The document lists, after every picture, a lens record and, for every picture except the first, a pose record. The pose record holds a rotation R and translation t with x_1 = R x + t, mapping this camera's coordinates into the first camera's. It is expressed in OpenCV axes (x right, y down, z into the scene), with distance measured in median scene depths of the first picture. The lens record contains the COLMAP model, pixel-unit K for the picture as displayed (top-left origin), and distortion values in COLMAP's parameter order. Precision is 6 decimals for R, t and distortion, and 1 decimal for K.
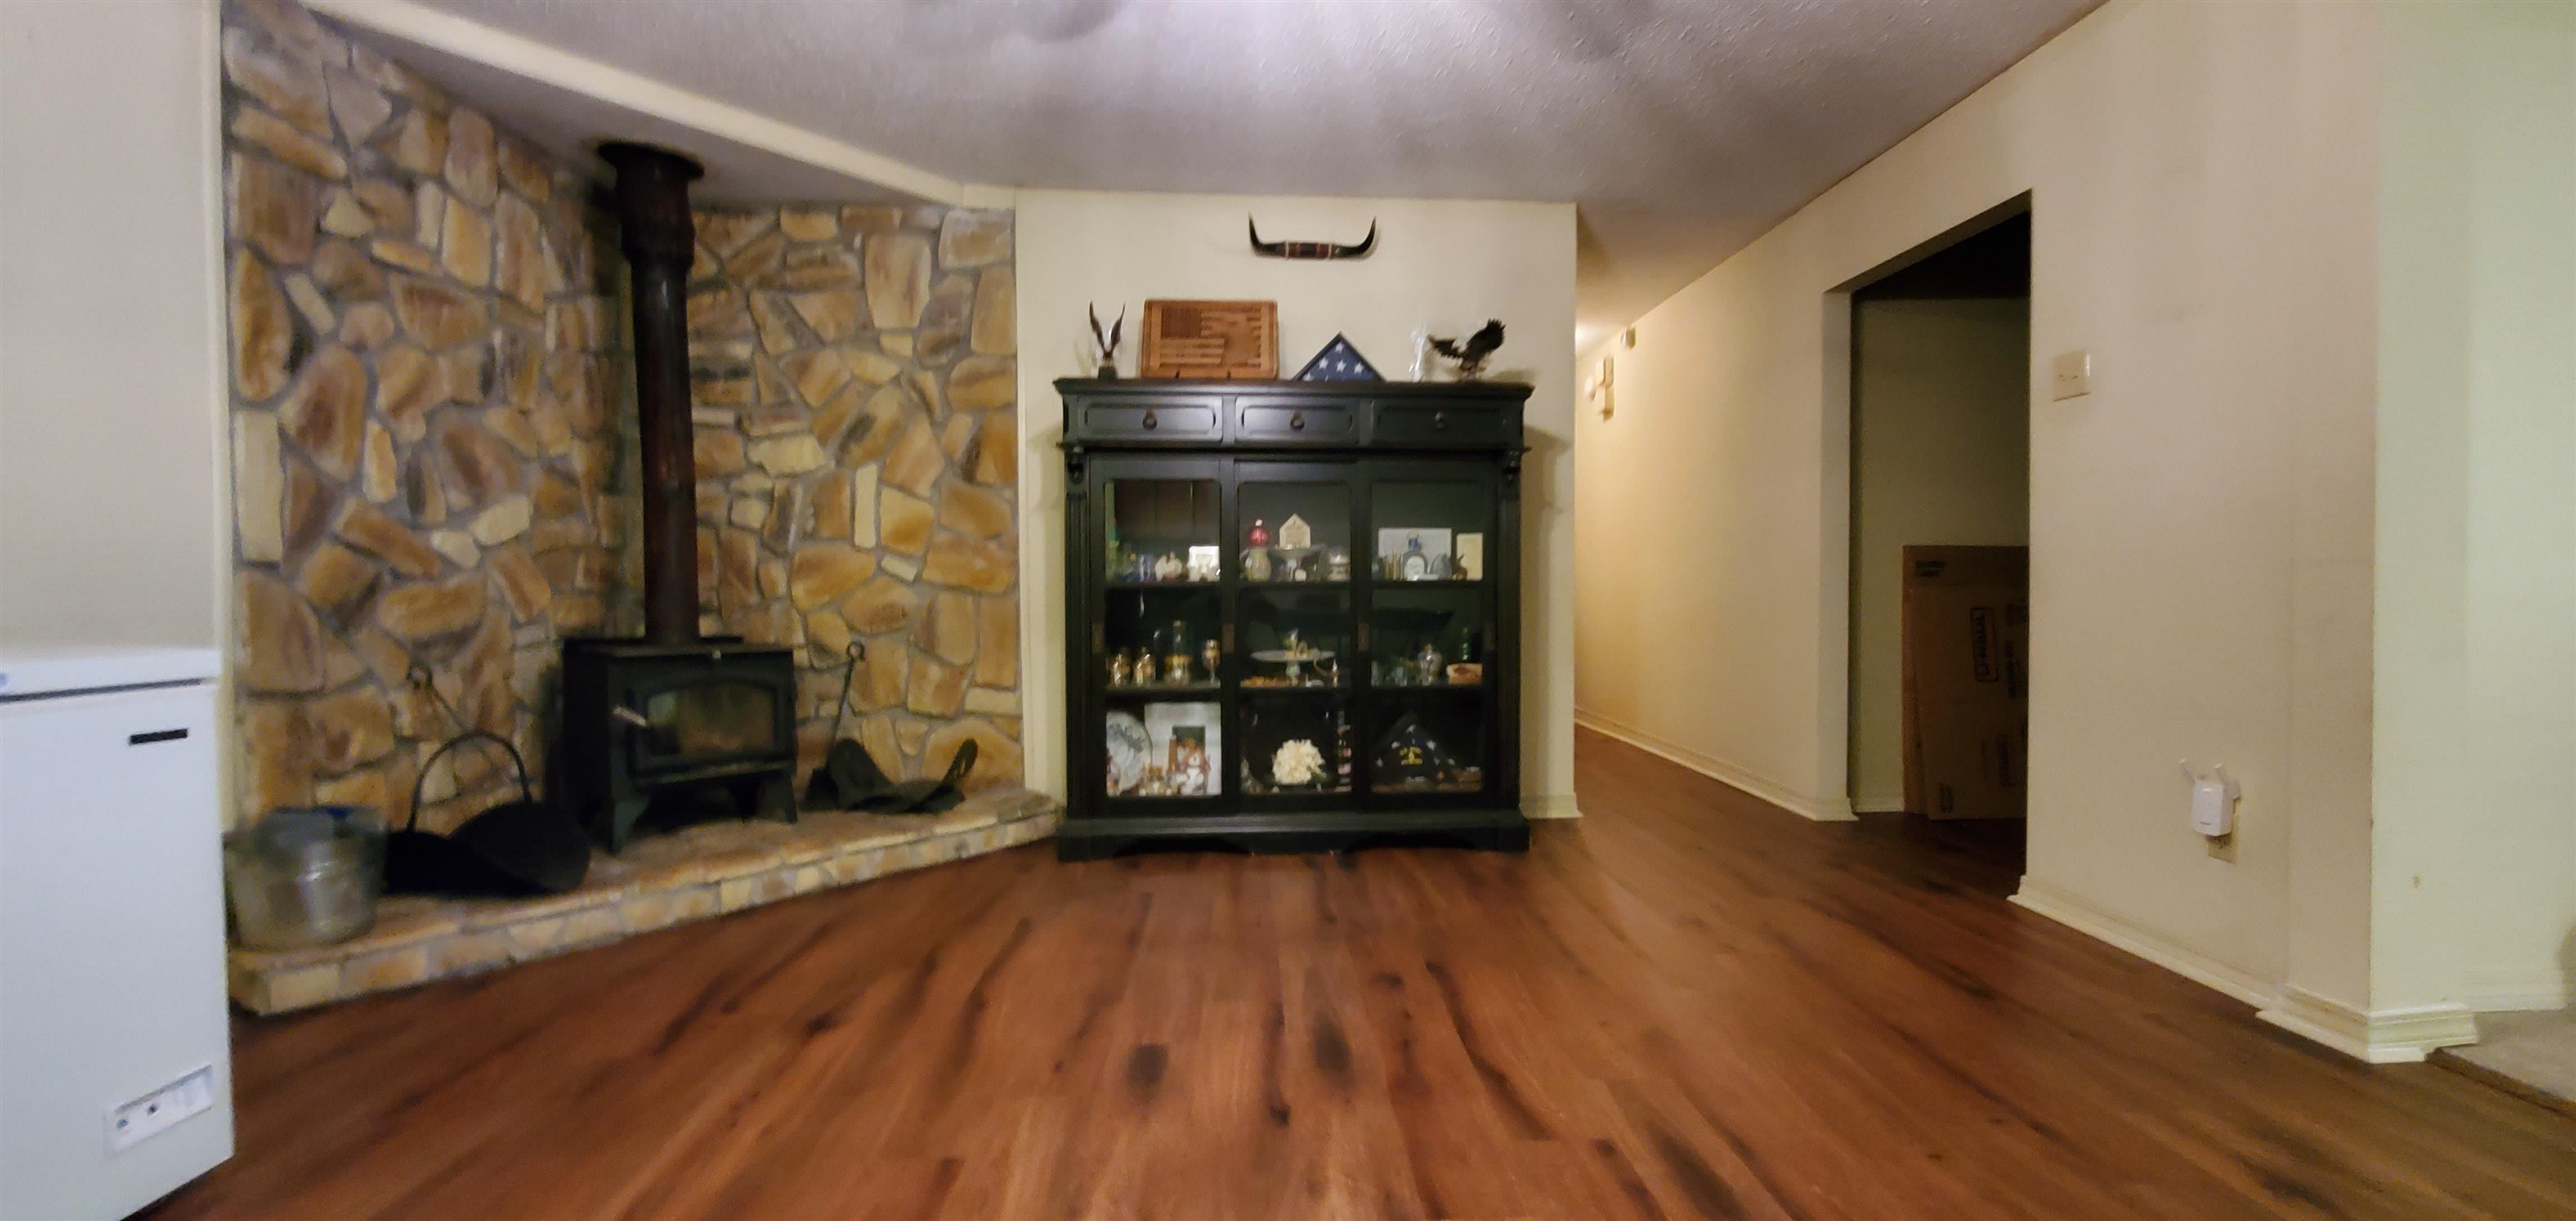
lens RADIAL K [[1030.1, 0, 1311.5], [0, 1030.1, 617.4], [0, 0, 1]] dist [0.001929, -0.002889]
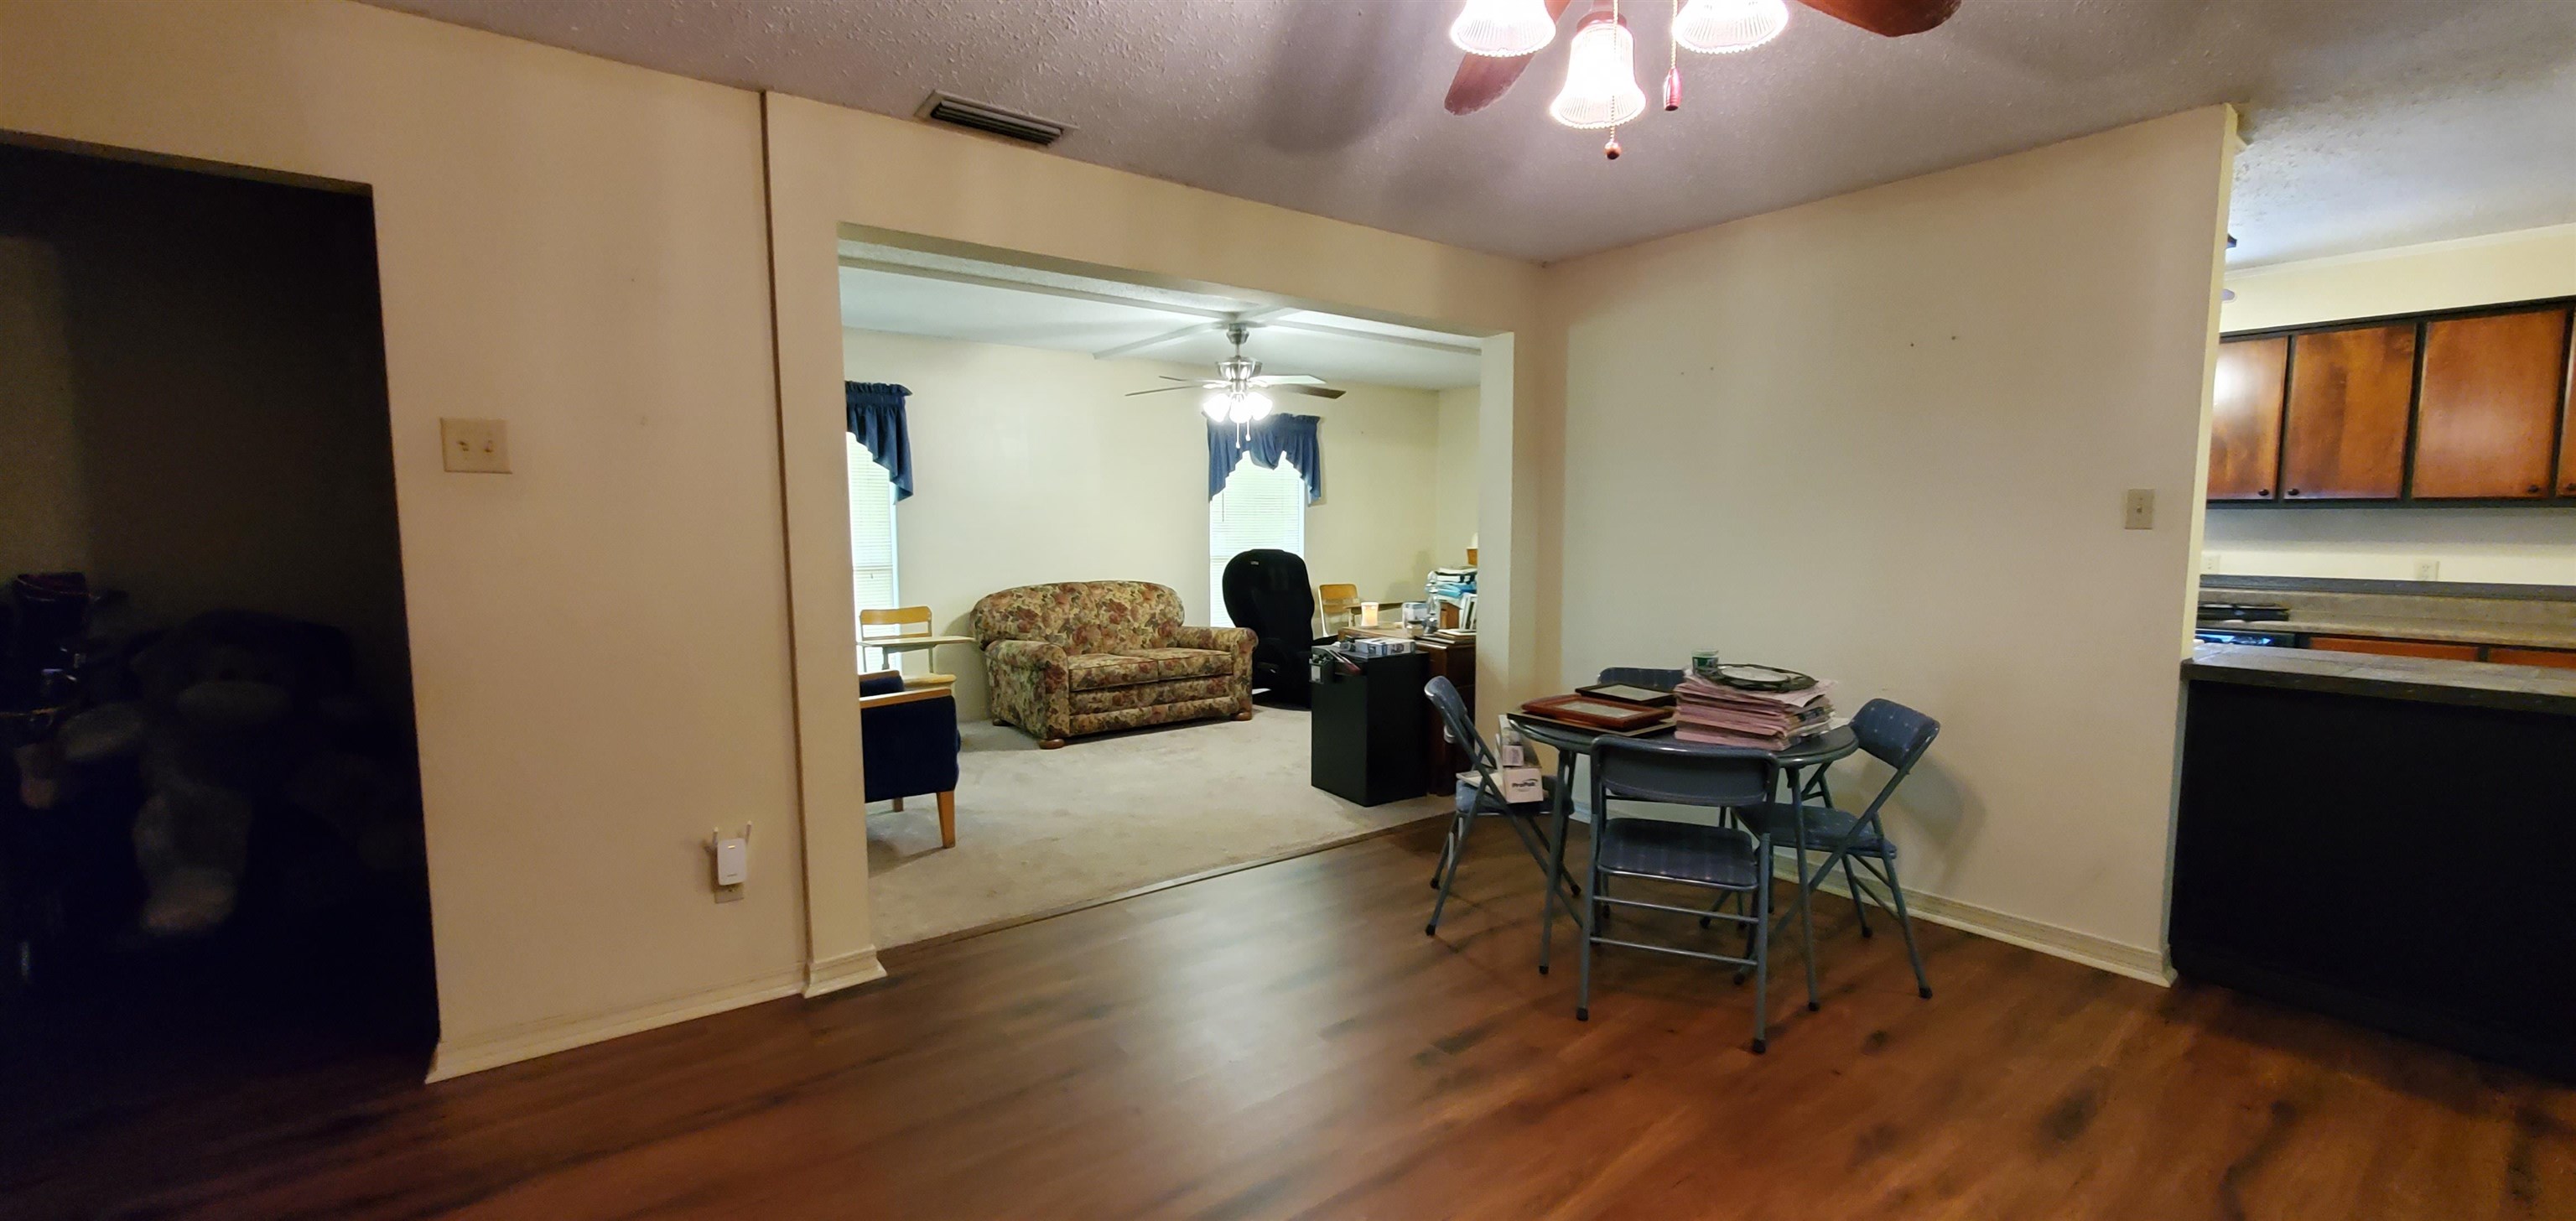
lens RADIAL K [[1030.1, 0, 1311.5], [0, 1030.1, 617.4], [0, 0, 1]] dist [0.001929, -0.002889]
pose [[-0.565830, -0.082867, 0.820347, -0.318560], [0.018152, 0.993444, 0.112872, -0.152216], [-0.824322, 0.078757, -0.560616, 0.785795]]
